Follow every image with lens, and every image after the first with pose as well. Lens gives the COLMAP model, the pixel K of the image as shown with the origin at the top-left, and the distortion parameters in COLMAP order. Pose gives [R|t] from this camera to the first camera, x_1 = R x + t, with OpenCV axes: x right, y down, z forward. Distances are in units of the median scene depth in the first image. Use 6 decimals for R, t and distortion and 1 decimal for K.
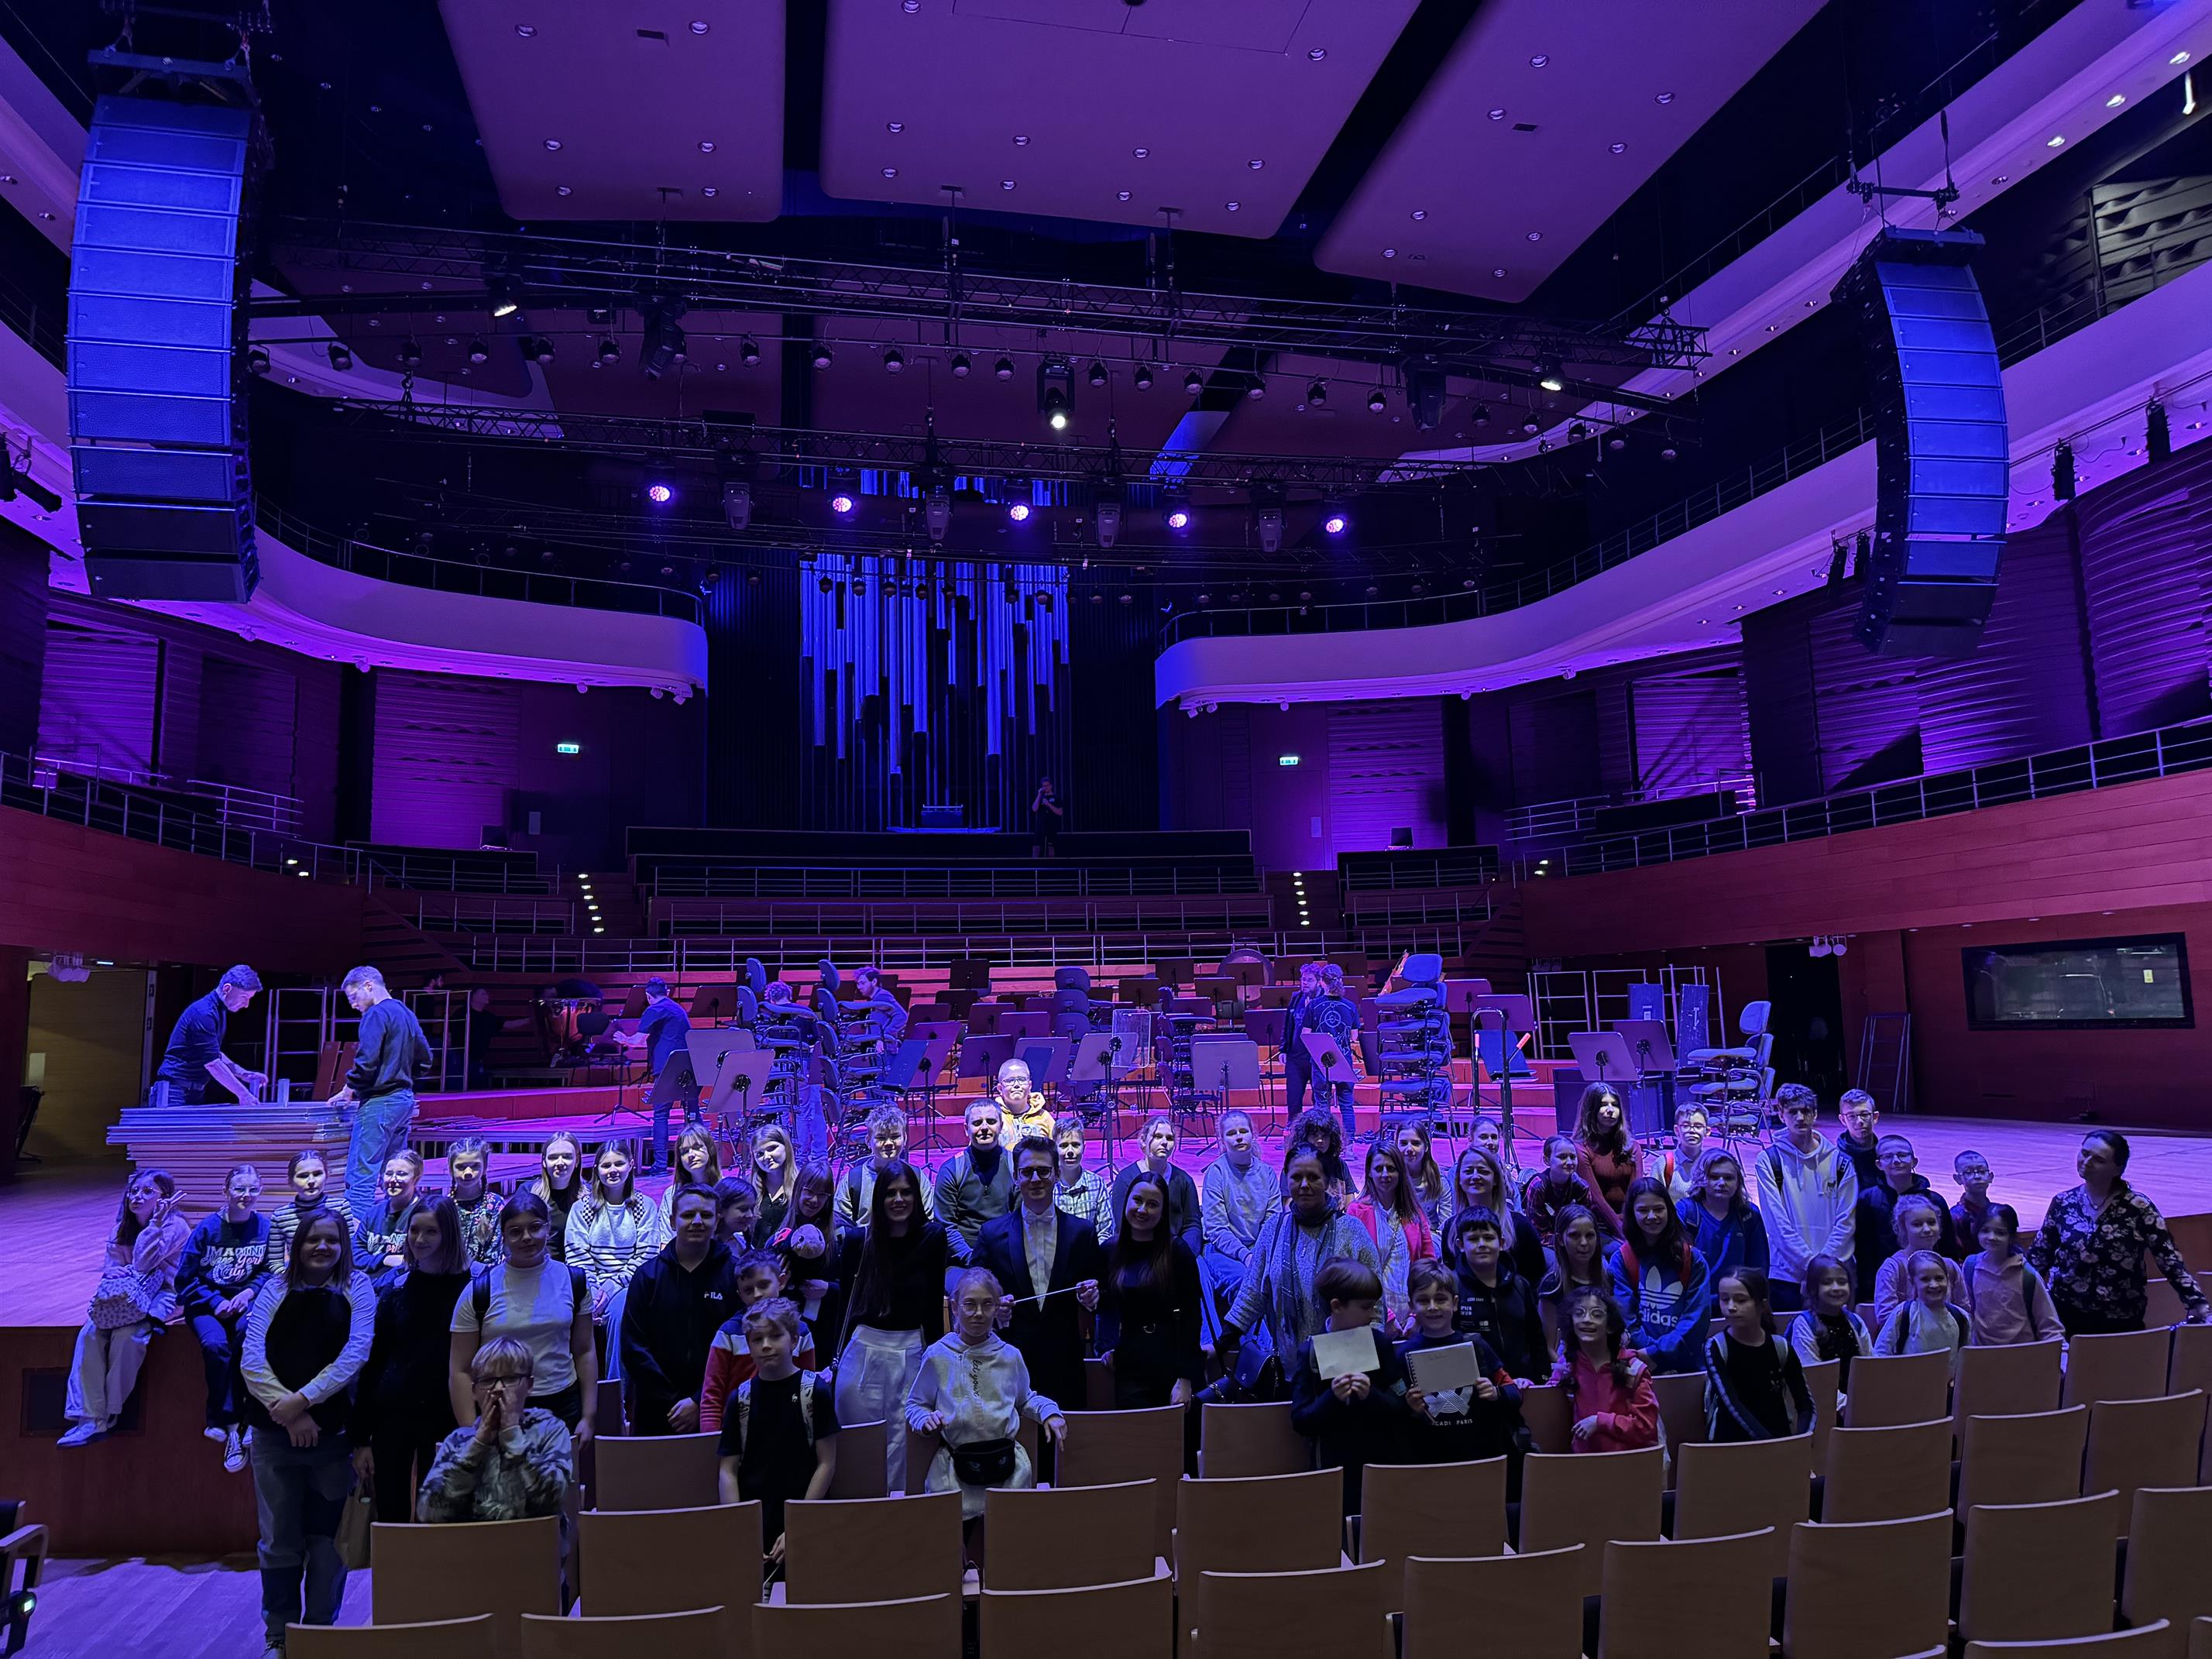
lens RADIAL K [[1499.0, 0, 1106.0], [0, 1499.0, 829.5], [0, 0, 1]] dist [0.095950, -0.145689]
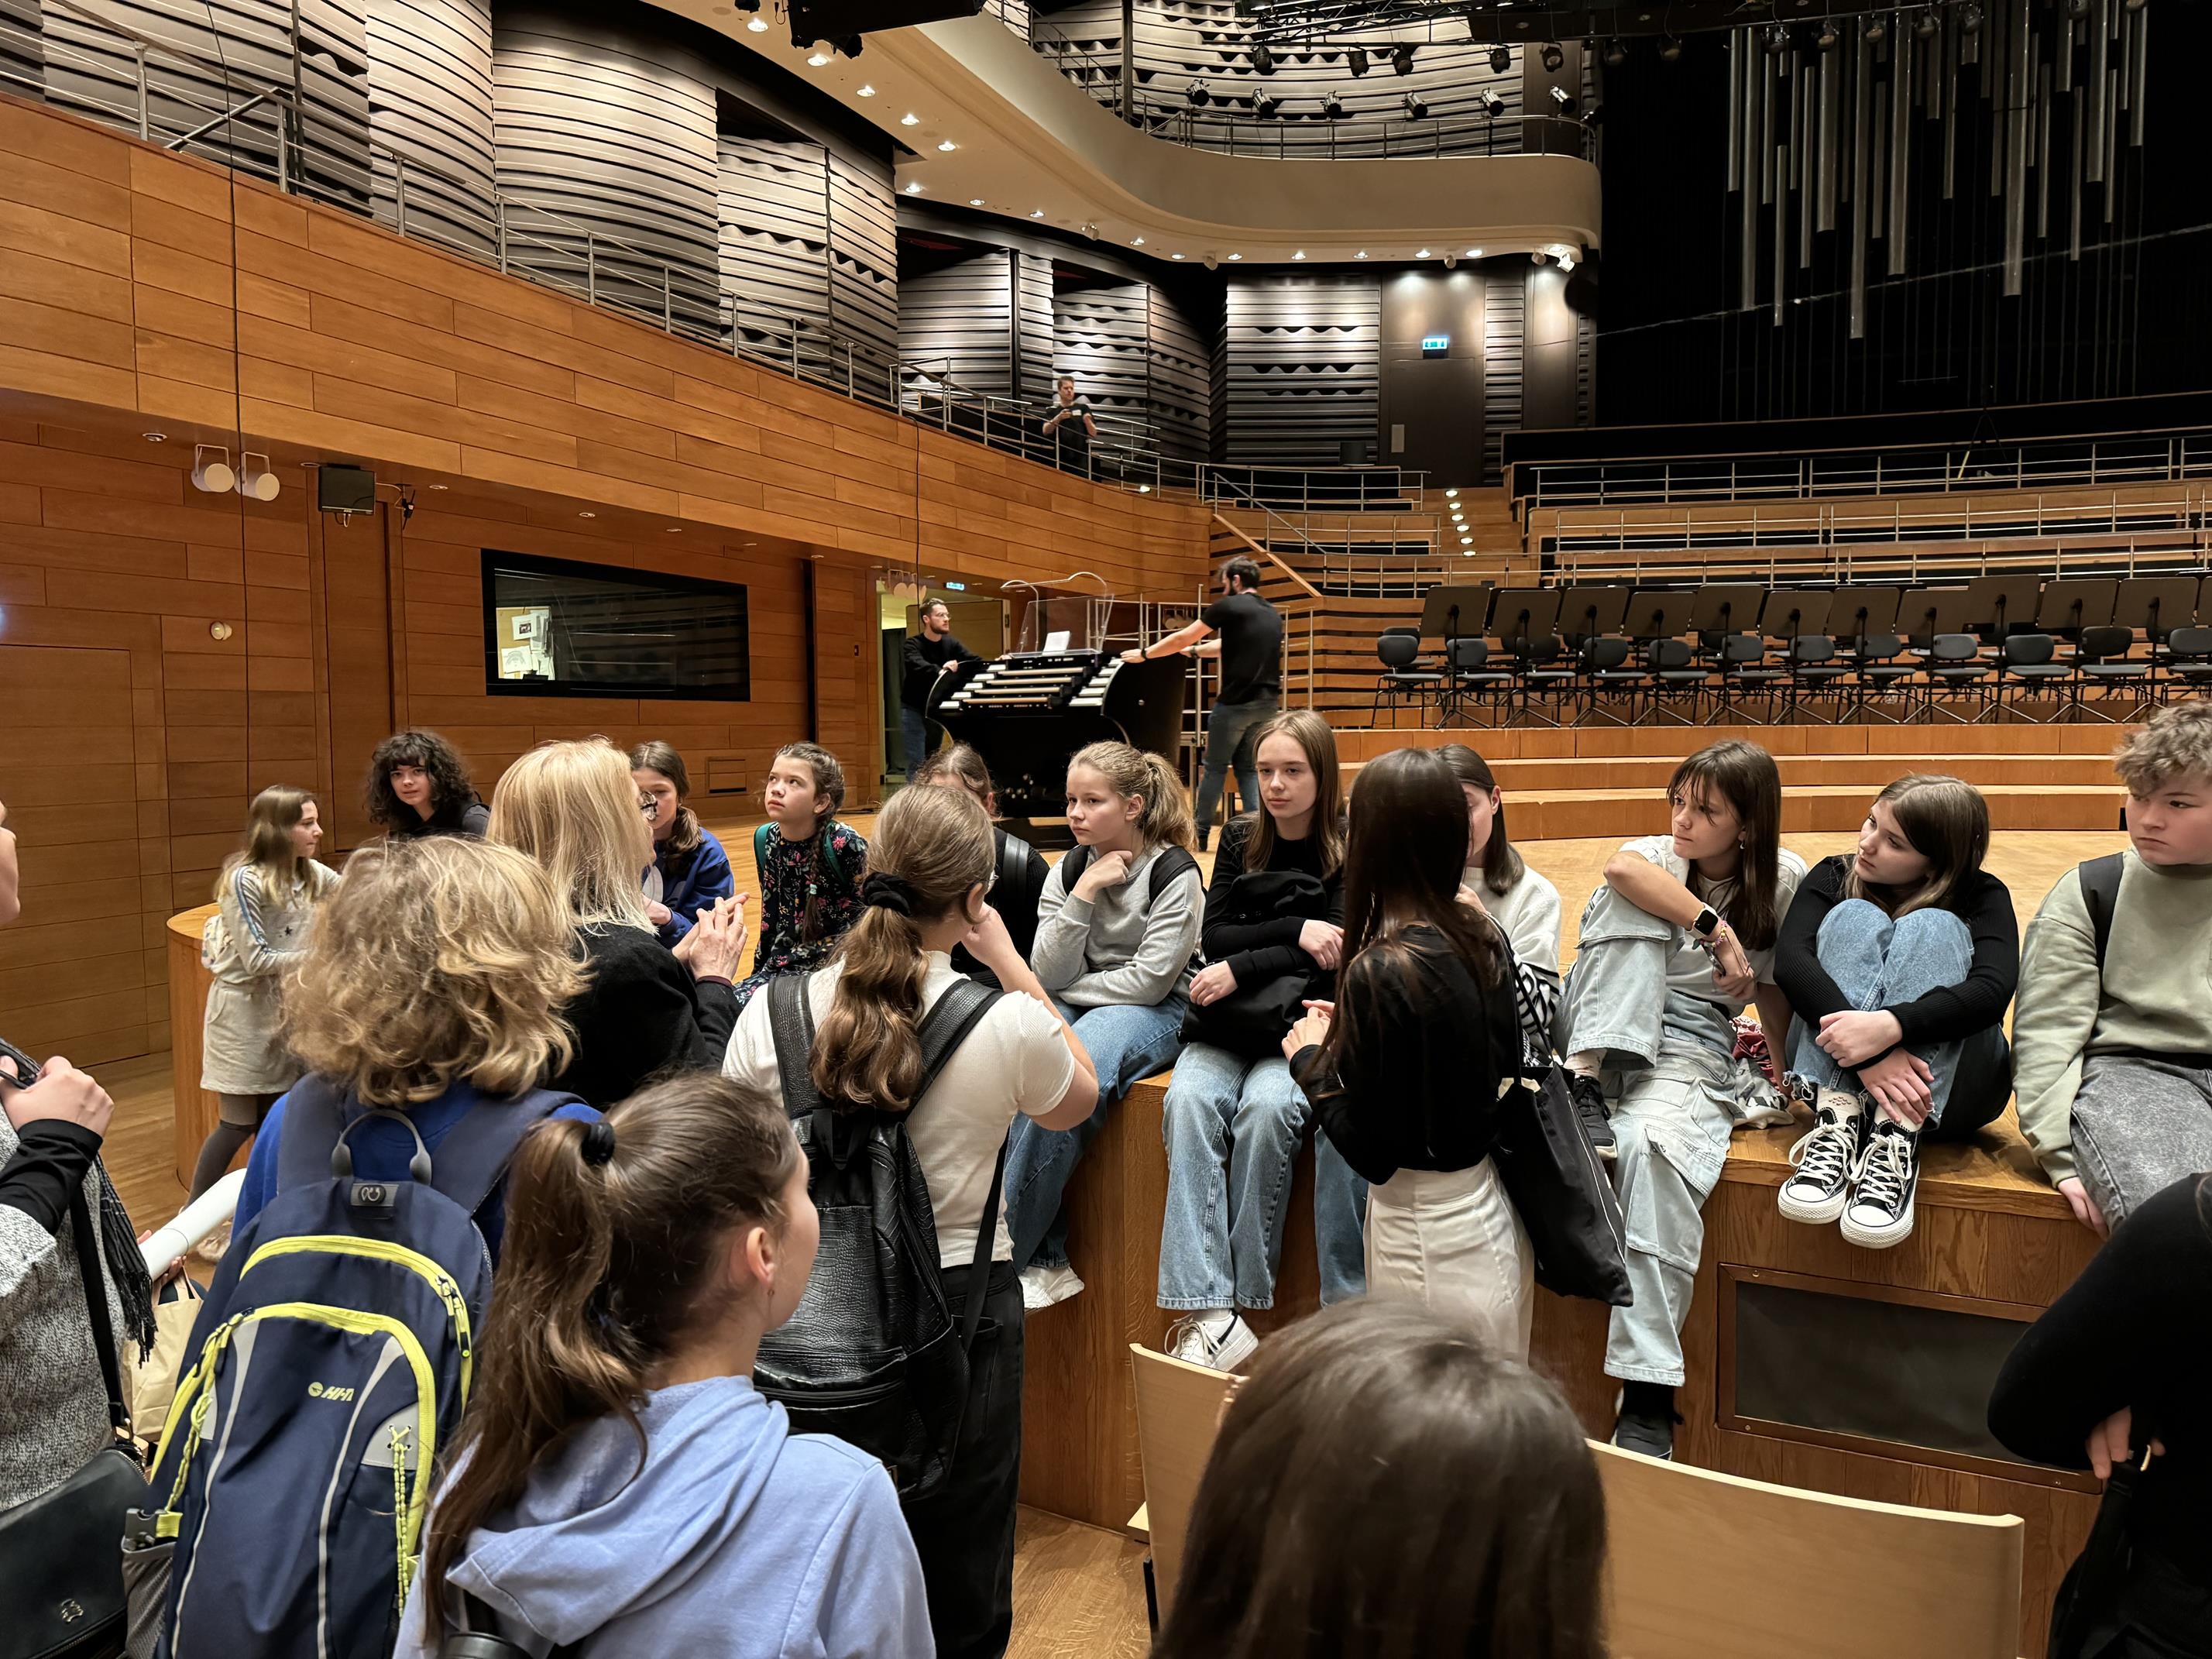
lens RADIAL K [[1551.7, 0, 1106.9], [0, 1551.7, 874.4], [0, 0, 1]] dist [0.030660, -0.046083]
pose [[0.853397, 0.064869, -0.517209, -0.049017], [0.057591, 0.974418, 0.217237, 0.037700], [0.518070, -0.215176, 0.827830, 0.142287]]
